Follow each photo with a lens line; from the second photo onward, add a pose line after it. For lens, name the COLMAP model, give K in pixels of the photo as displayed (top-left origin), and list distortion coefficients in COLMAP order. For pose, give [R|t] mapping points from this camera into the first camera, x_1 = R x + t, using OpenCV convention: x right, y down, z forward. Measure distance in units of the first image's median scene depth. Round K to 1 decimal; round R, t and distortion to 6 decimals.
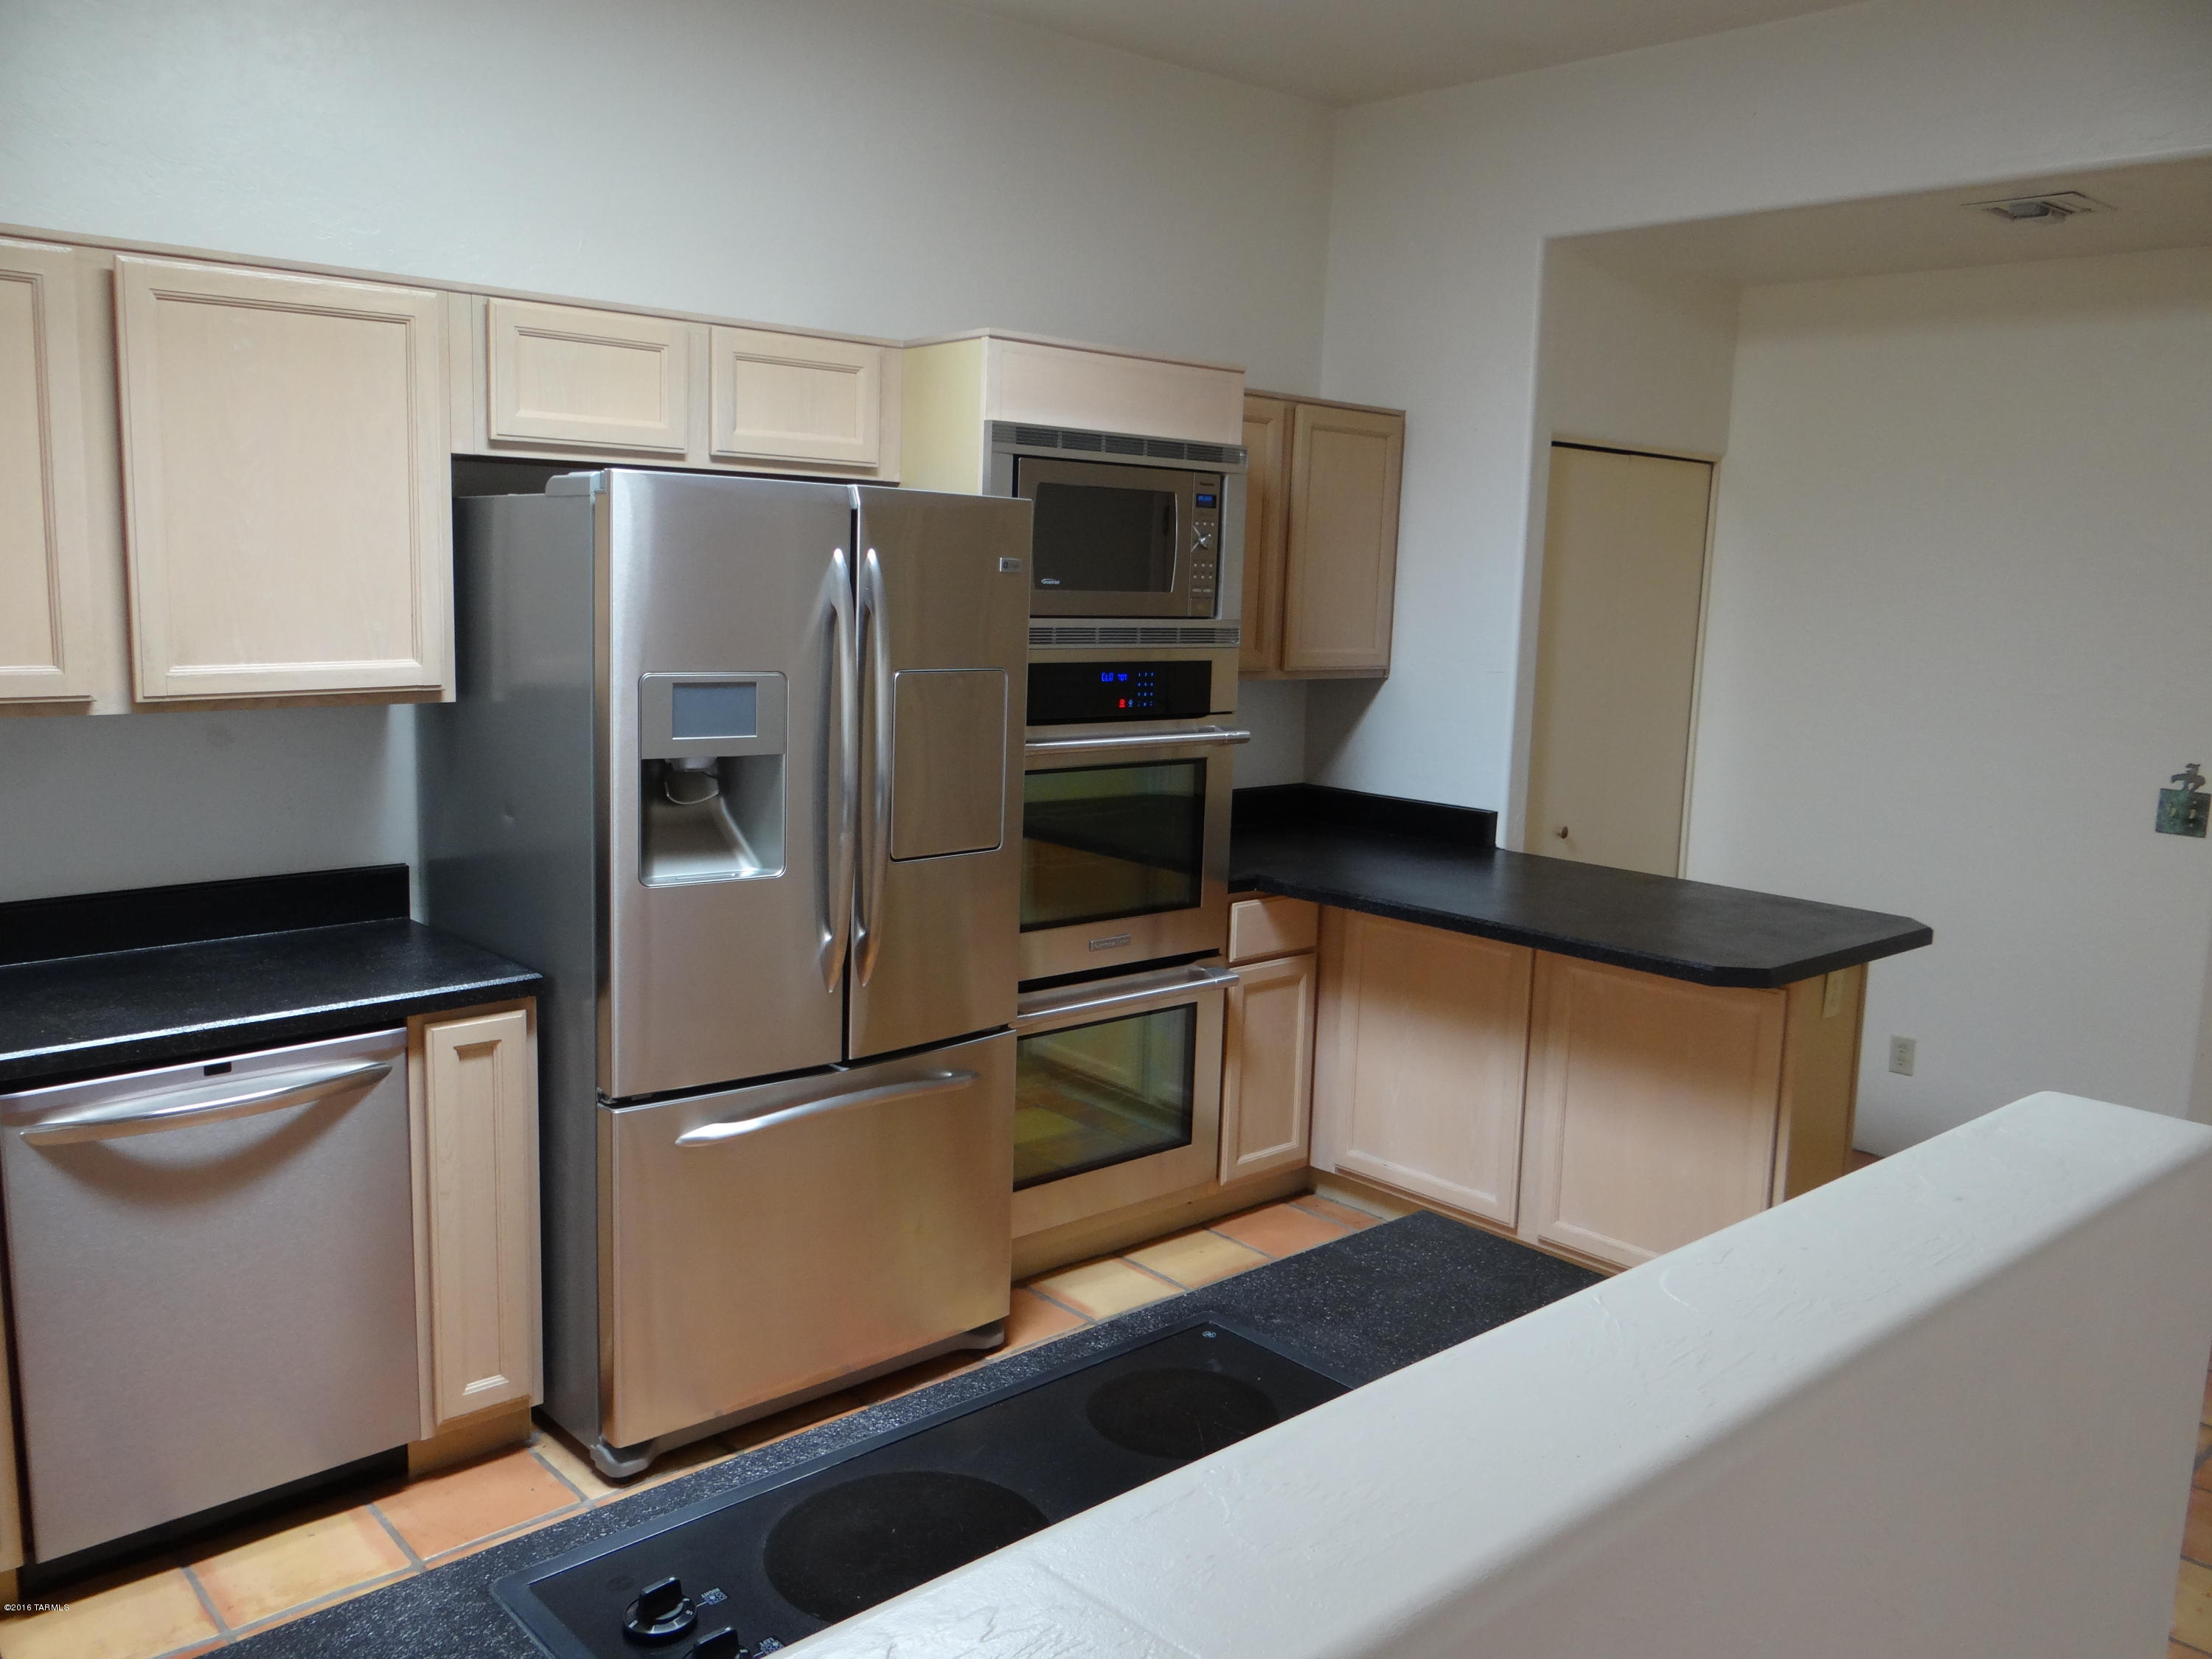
lens RADIAL K [[1775.4, 0, 1106.0], [0, 1775.4, 829.5], [0, 0, 1]] dist [-0.008324, -0.000857]
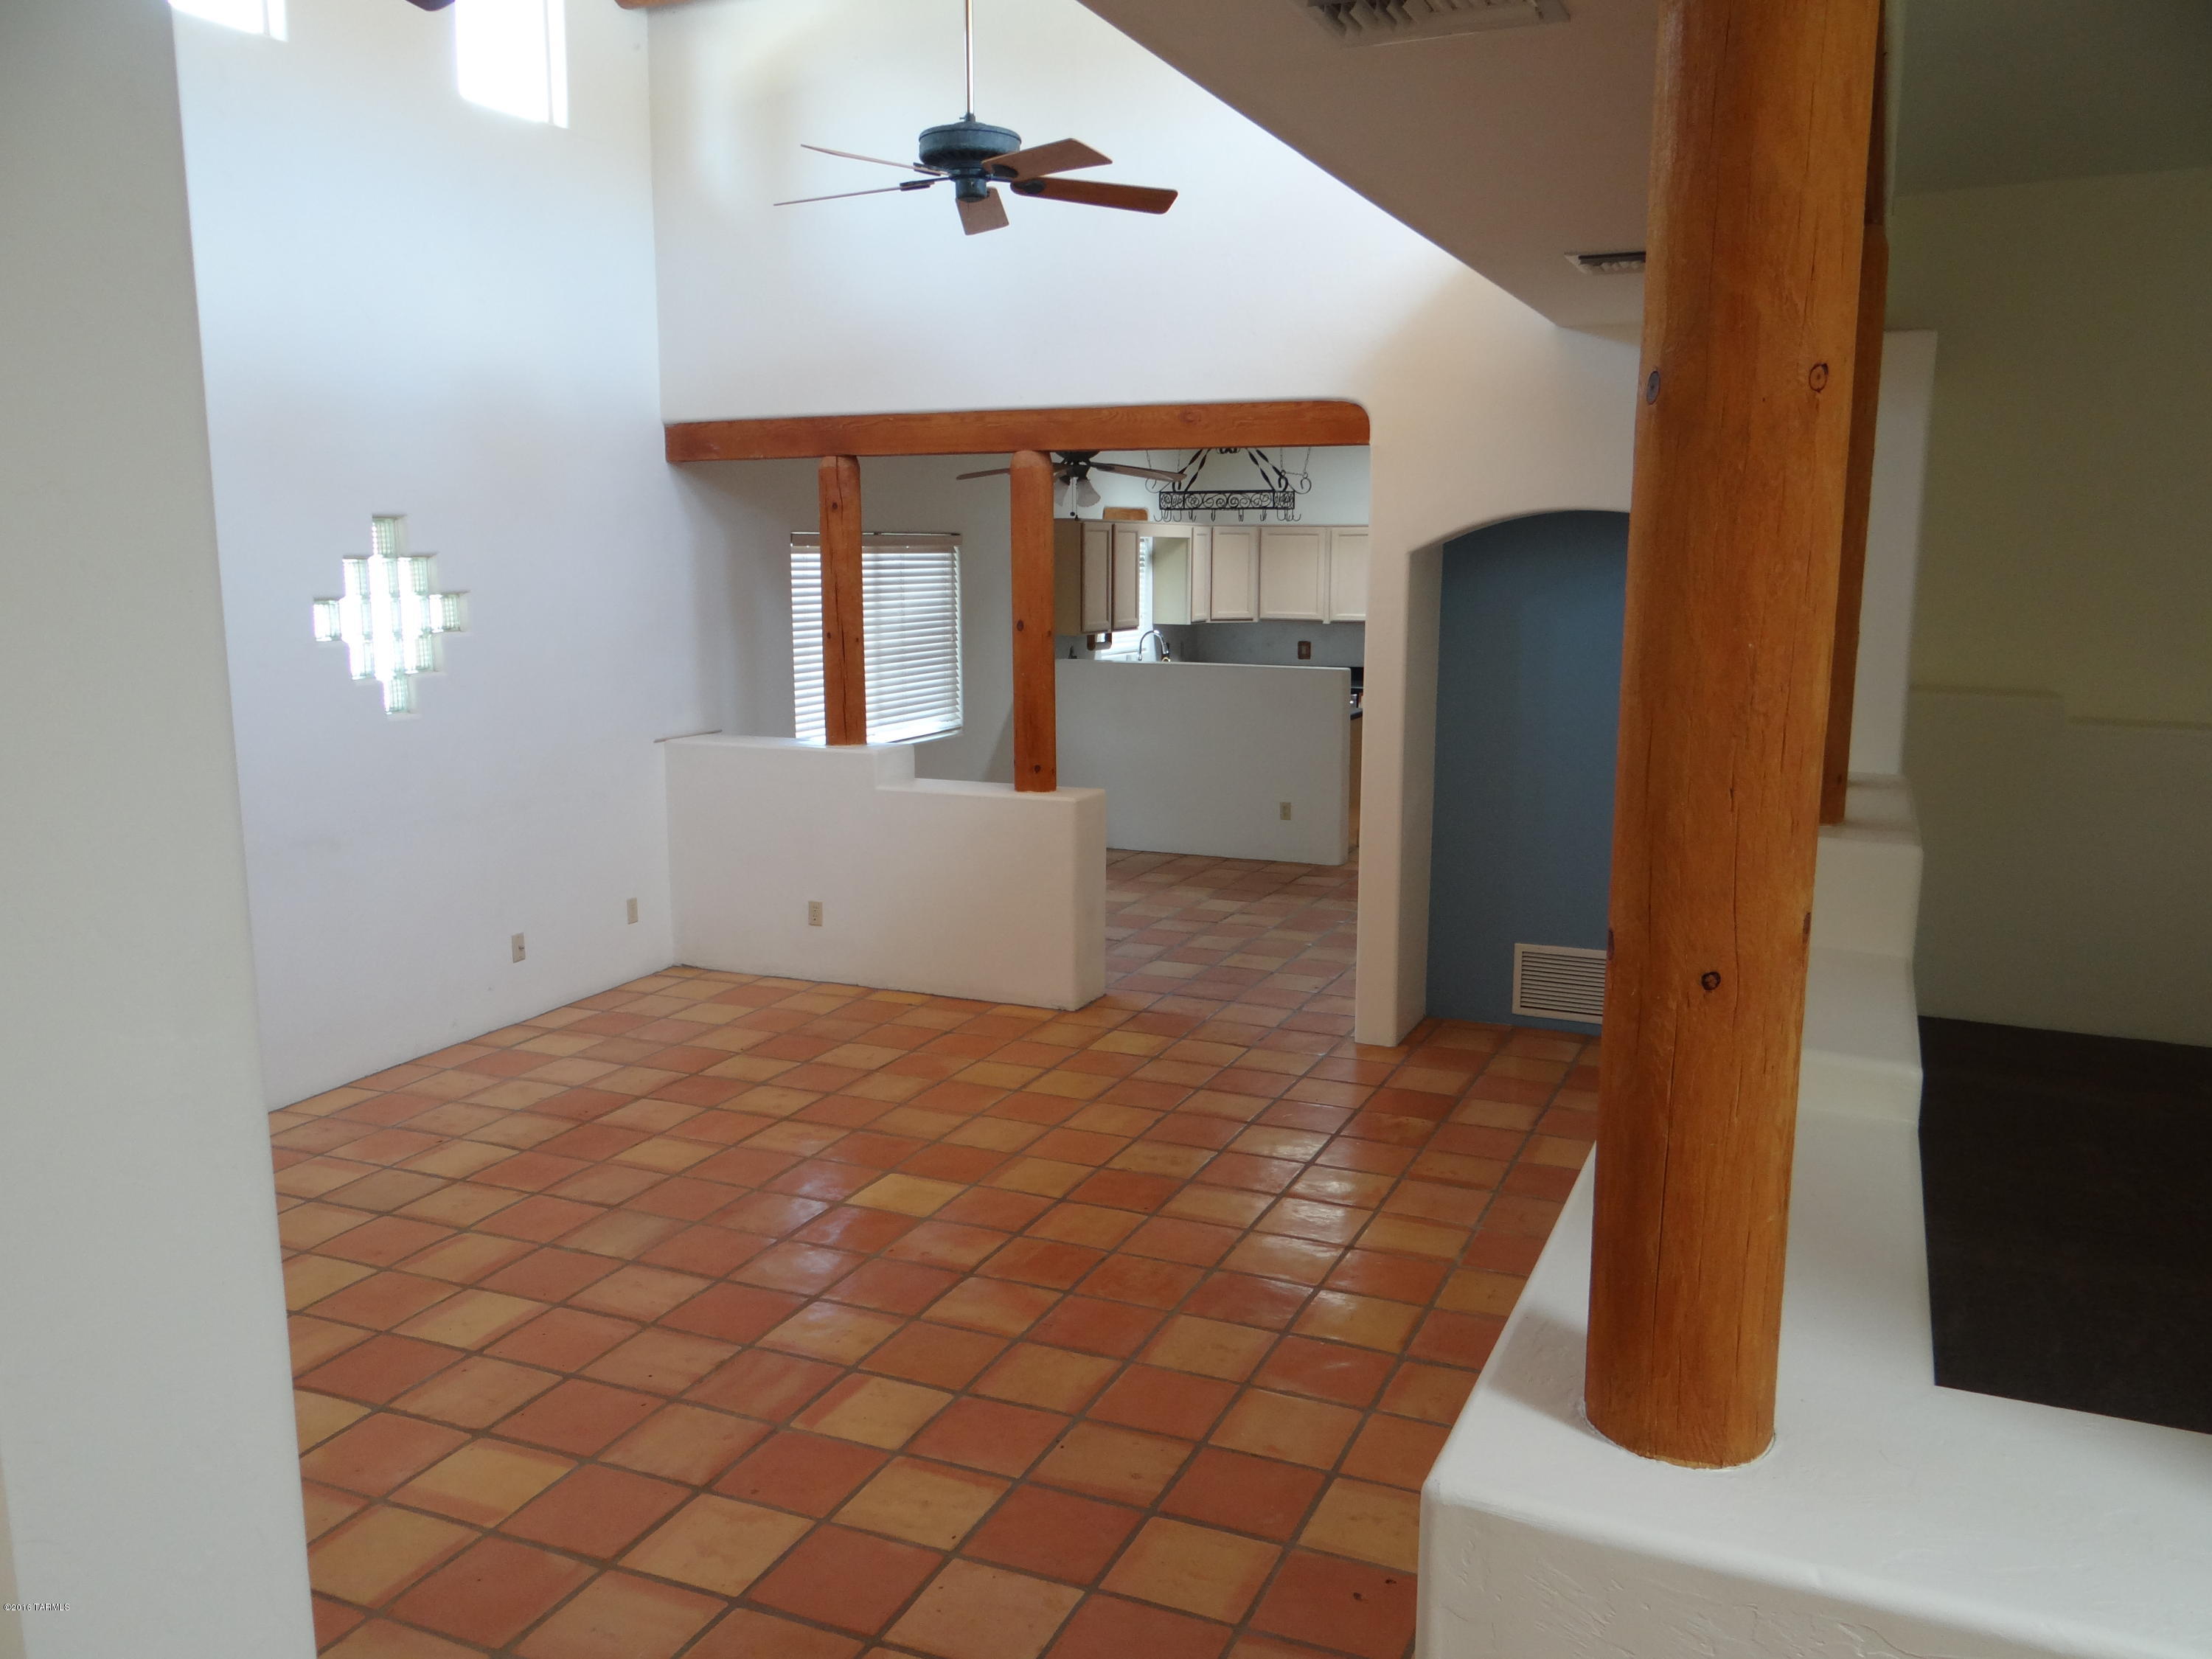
lens RADIAL K [[1739.7, 0, 1106.0], [0, 1739.7, 829.5], [0, 0, 1]] dist [-0.006552, 0.001993]
pose [[0.394747, 0.121393, -0.910735, 2.716923], [-0.125022, 0.989111, 0.077650, 0.148914], [0.910244, 0.083210, 0.405626, -1.065415]]
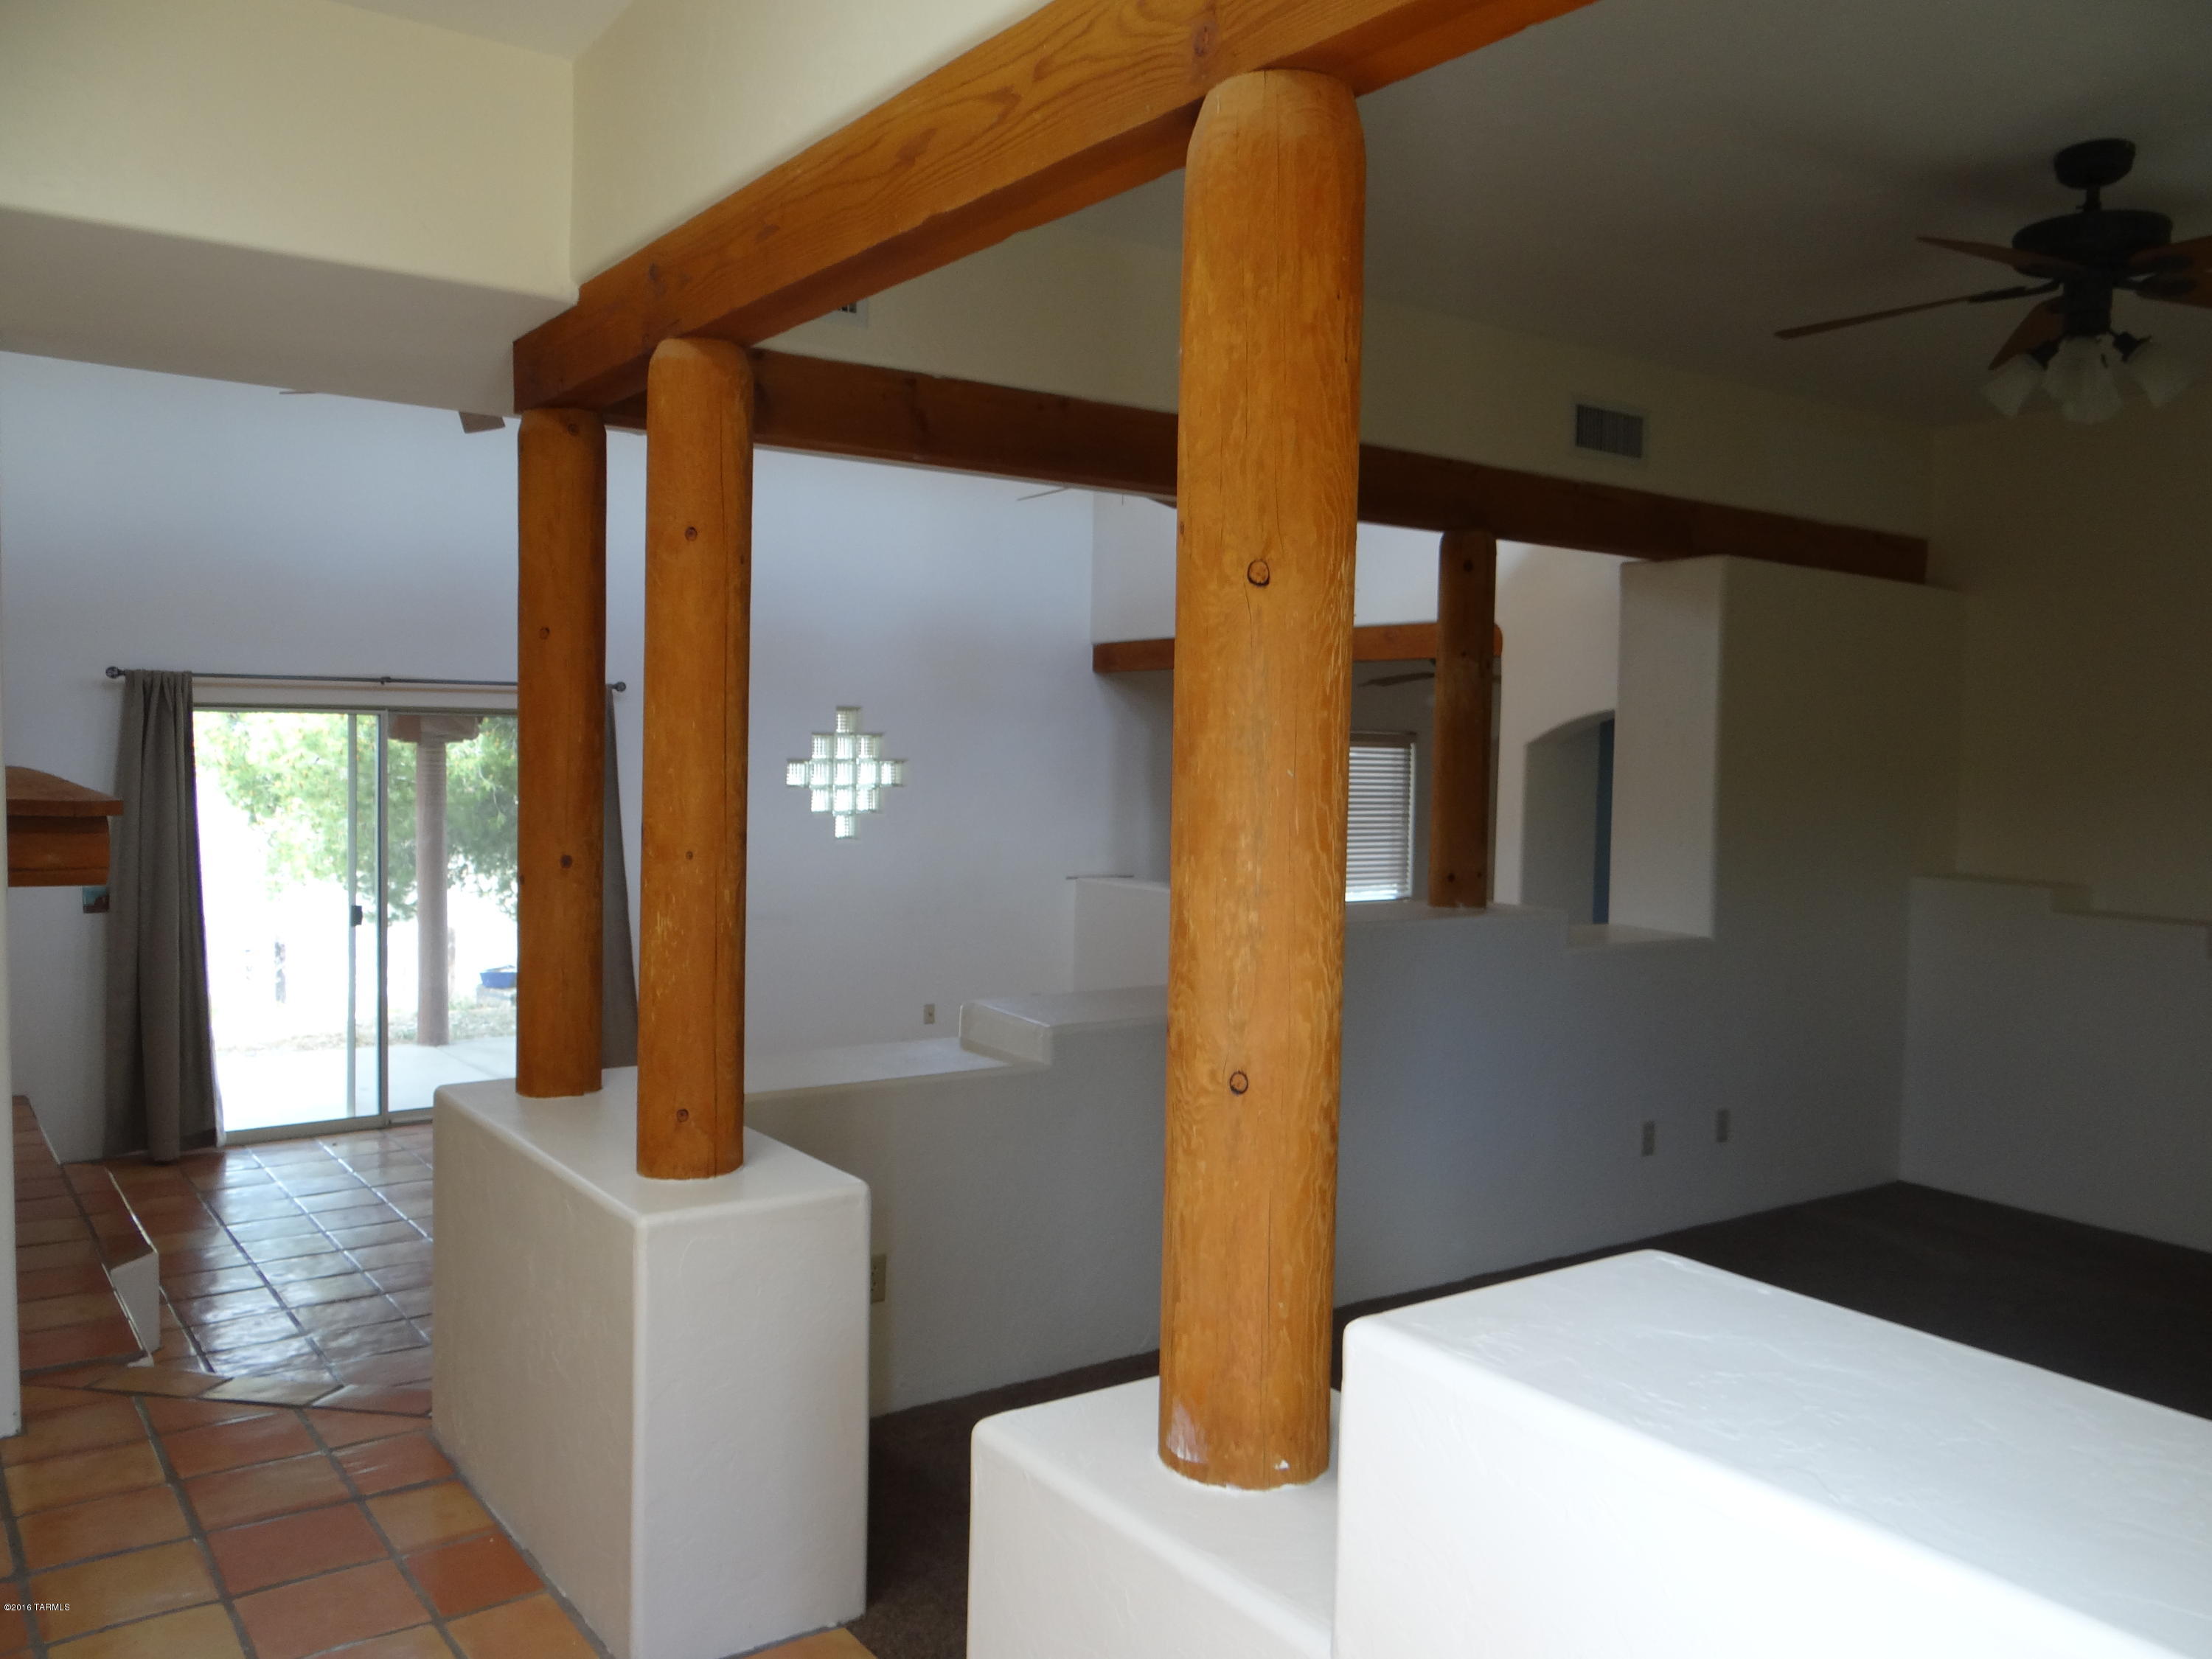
lens RADIAL K [[1739.7, 0, 1106.0], [0, 1739.7, 829.5], [0, 0, 1]] dist [-0.006552, 0.001993]
pose [[-0.123449, 0.017136, -0.992203, 3.349845], [-0.170741, 0.984573, 0.038247, 0.079328], [0.977552, 0.174132, -0.118619, -0.335010]]
